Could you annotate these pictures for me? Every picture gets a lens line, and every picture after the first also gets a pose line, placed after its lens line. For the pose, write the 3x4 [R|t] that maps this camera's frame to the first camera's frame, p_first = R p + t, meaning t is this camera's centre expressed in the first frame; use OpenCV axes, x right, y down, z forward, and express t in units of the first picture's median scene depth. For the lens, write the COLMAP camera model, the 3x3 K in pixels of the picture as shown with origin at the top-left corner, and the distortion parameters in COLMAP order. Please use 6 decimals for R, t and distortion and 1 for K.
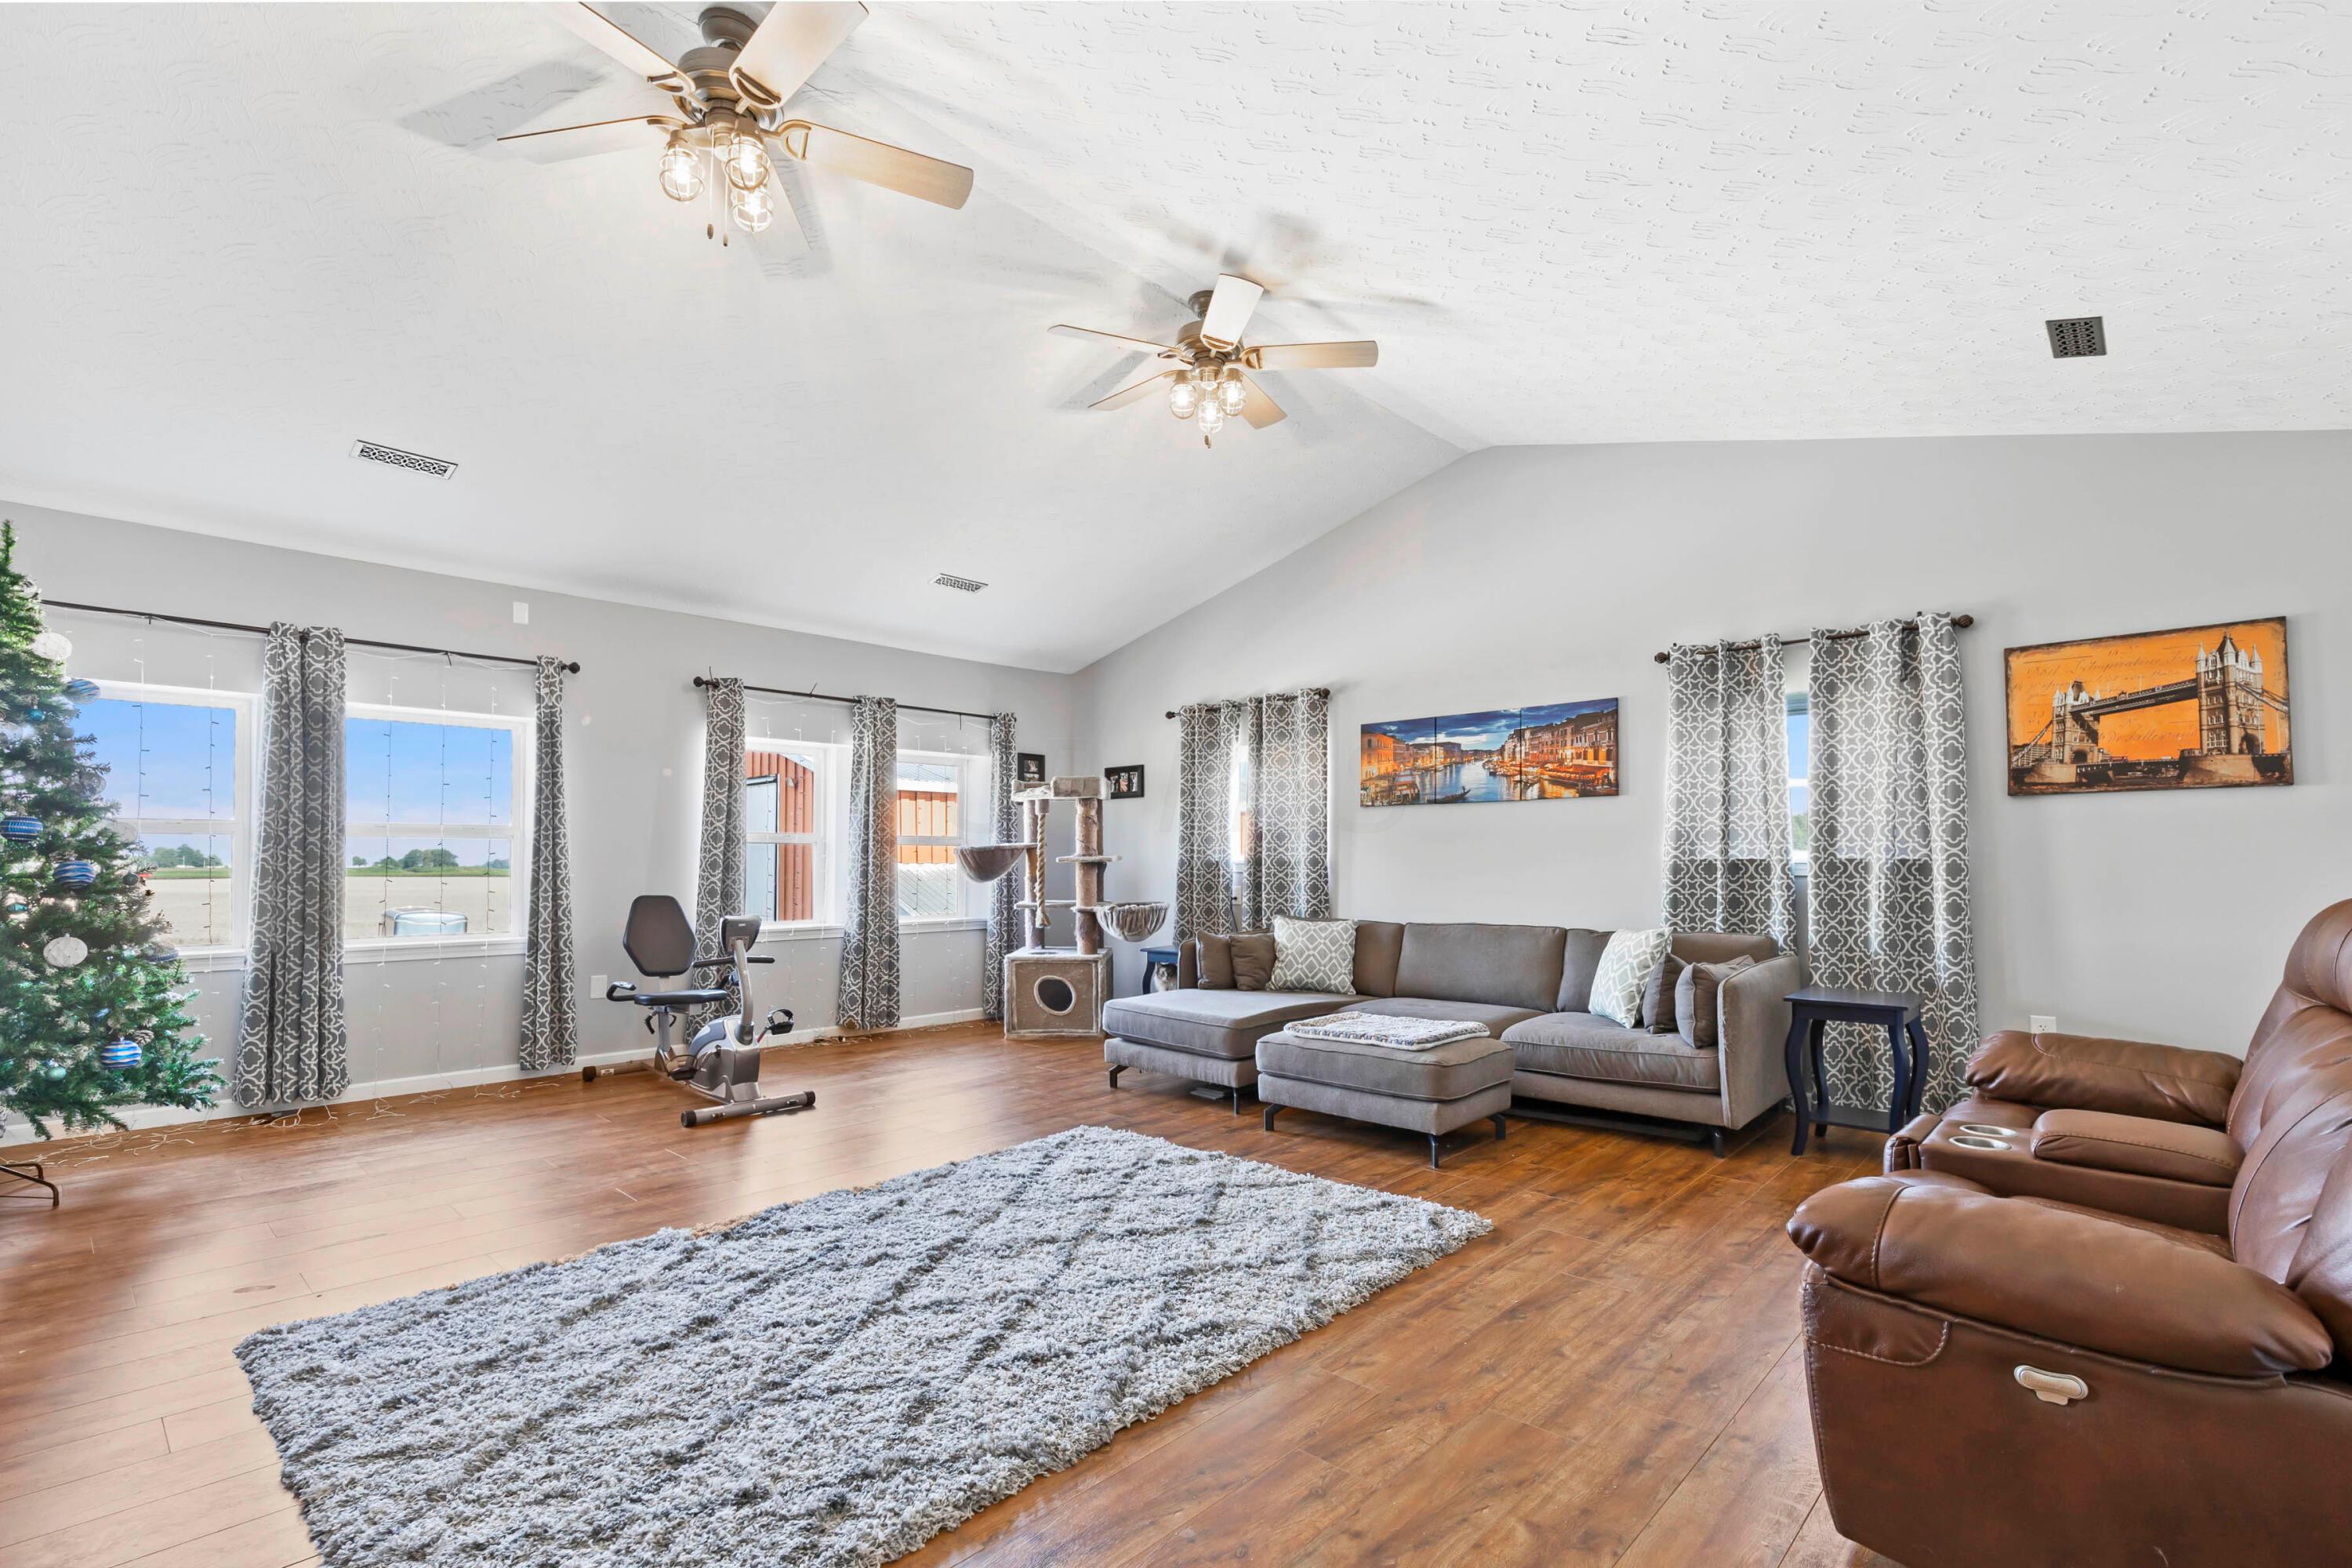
lens RADIAL K [[1073.2, 0, 1157.2], [0, 1073.2, 819.3], [0, 0, 1]] dist [0.006318, -0.002893]
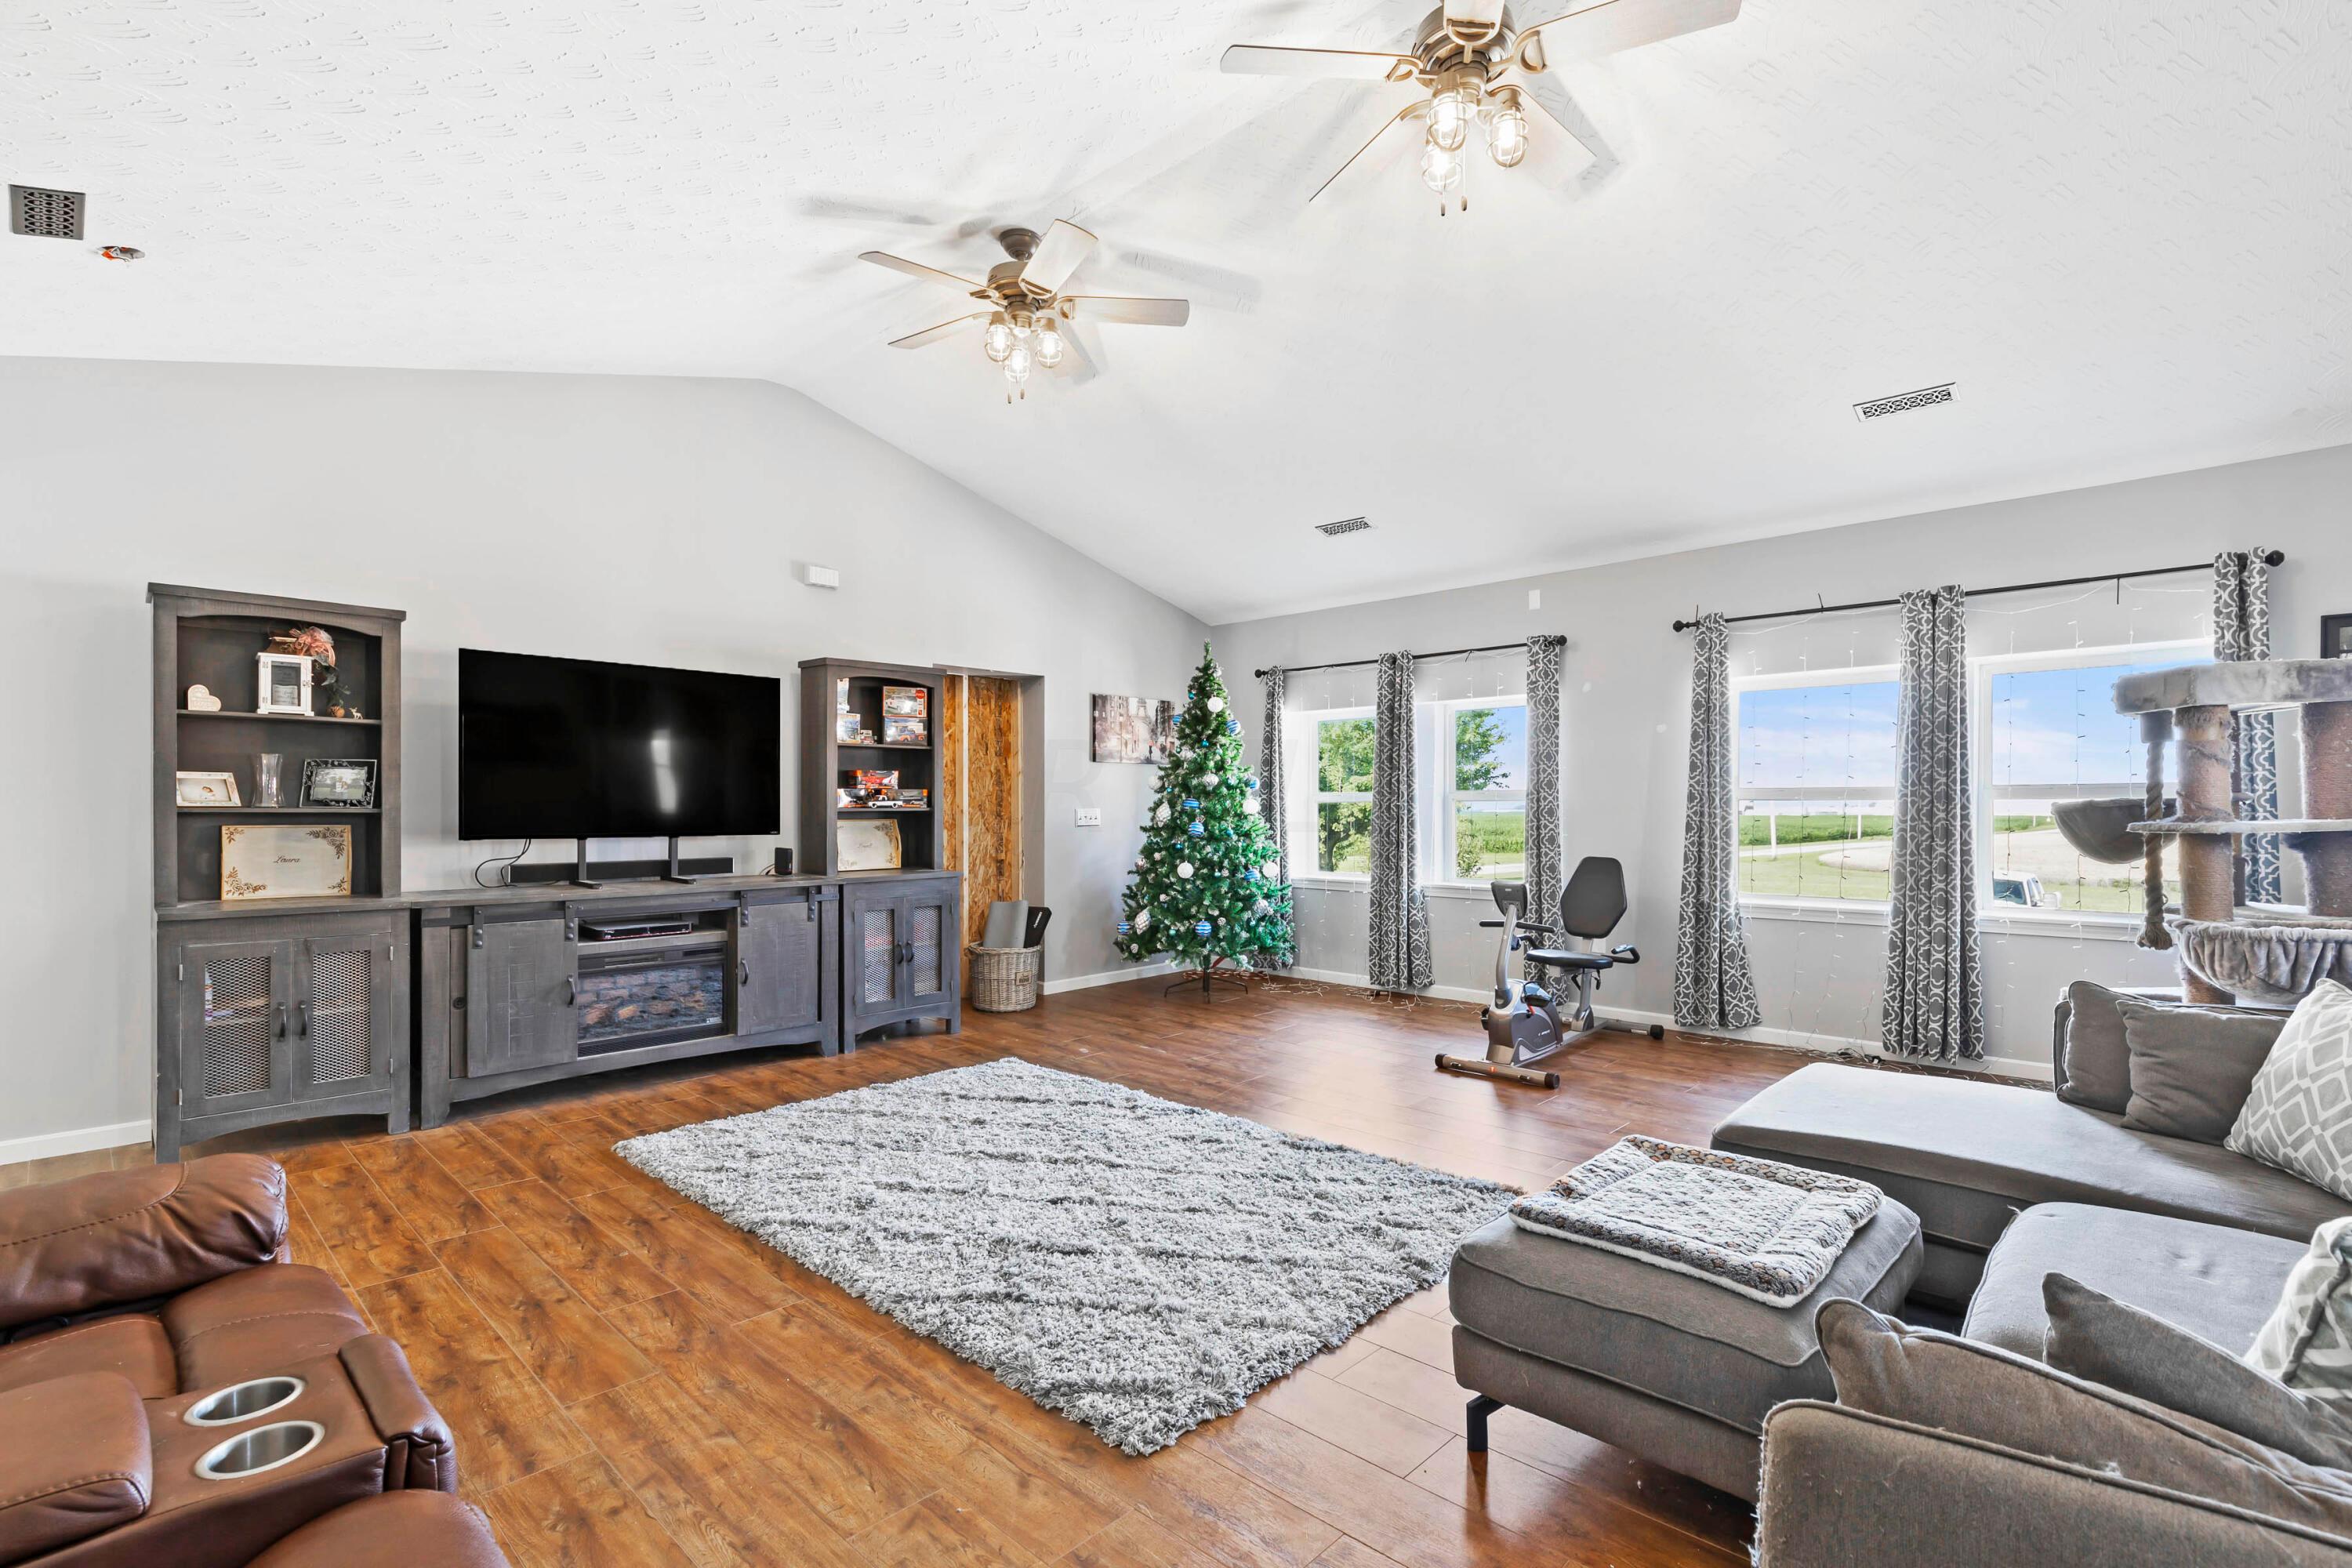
lens RADIAL K [[1073.2, 0, 1152.6], [0, 1073.2, 817.2], [0, 0, 1]] dist [0.006318, -0.002893]
pose [[0.001044, 0.010060, -0.999949, 0.554872], [0.034854, 0.999341, 0.010090, 0.010480], [0.999392, -0.034862, 0.000693, 0.622877]]
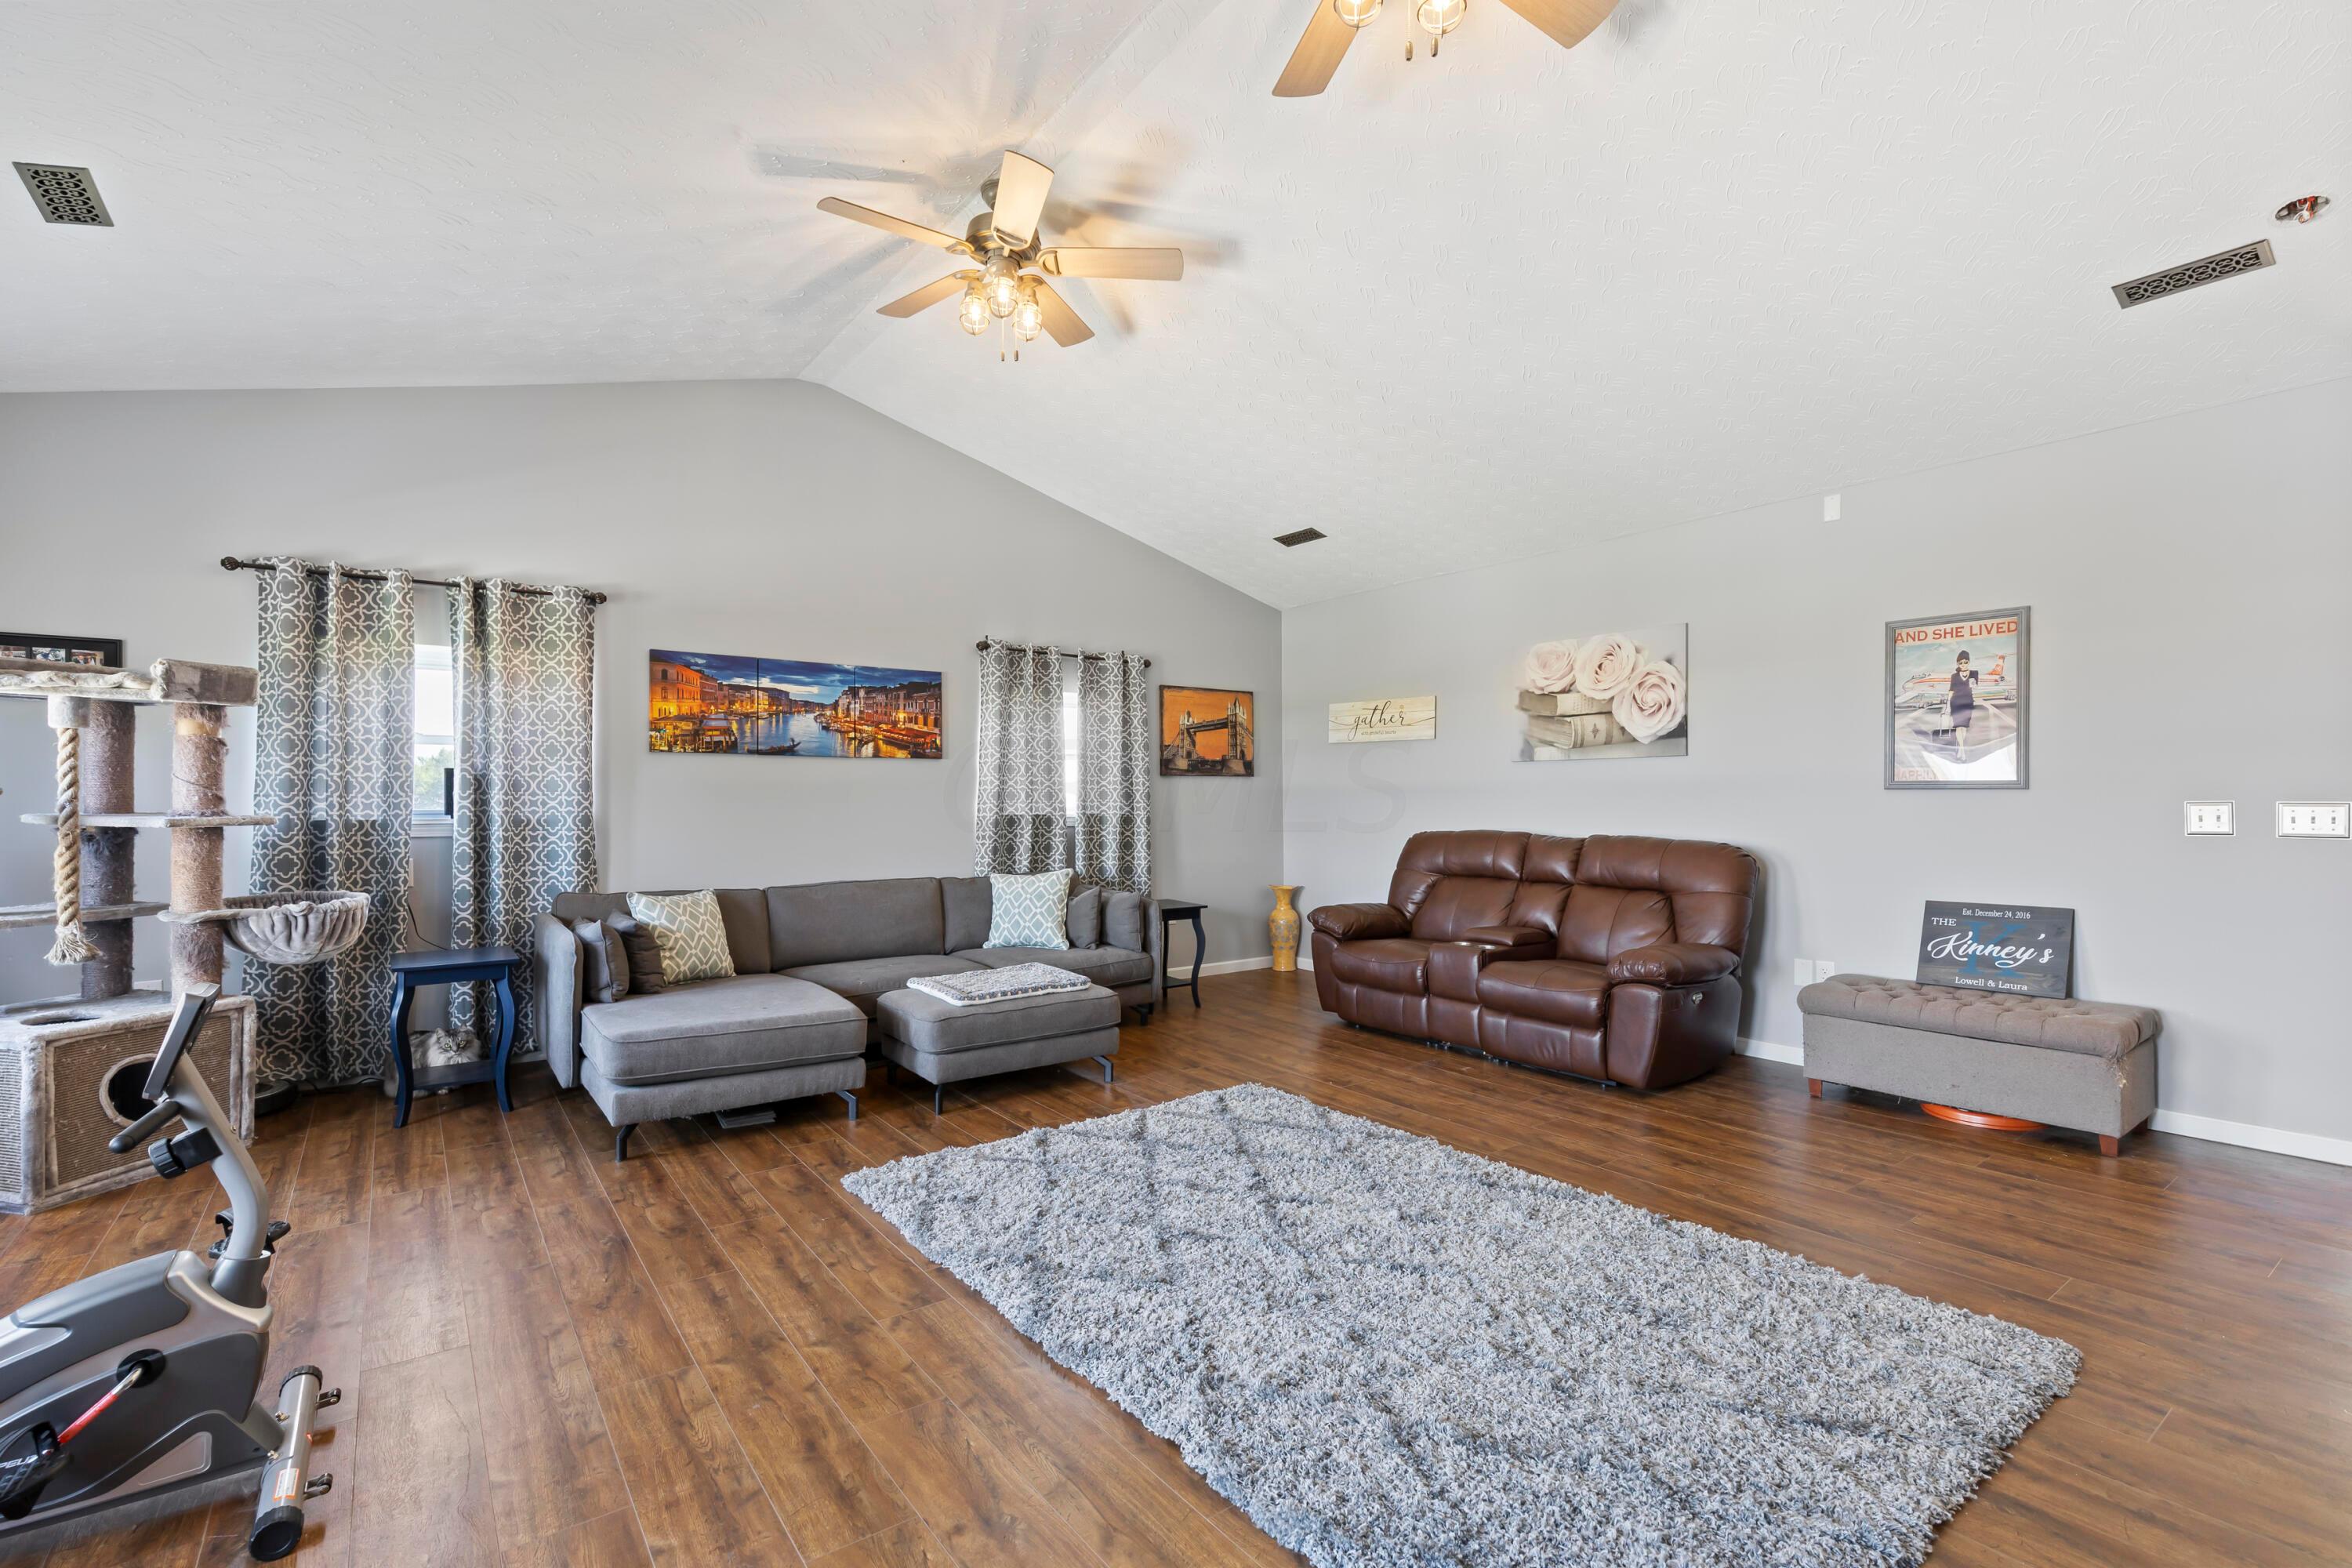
lens RADIAL K [[1073.2, 0, 1171.0], [0, 1073.2, 796.5], [0, 0, 1]] dist [0.006318, -0.002893]
pose [[0.155753, 0.013299, 0.987707, -0.634390], [-0.034361, 0.999377, -0.008038, 0.017970], [-0.987198, -0.032686, 0.156113, 0.555830]]
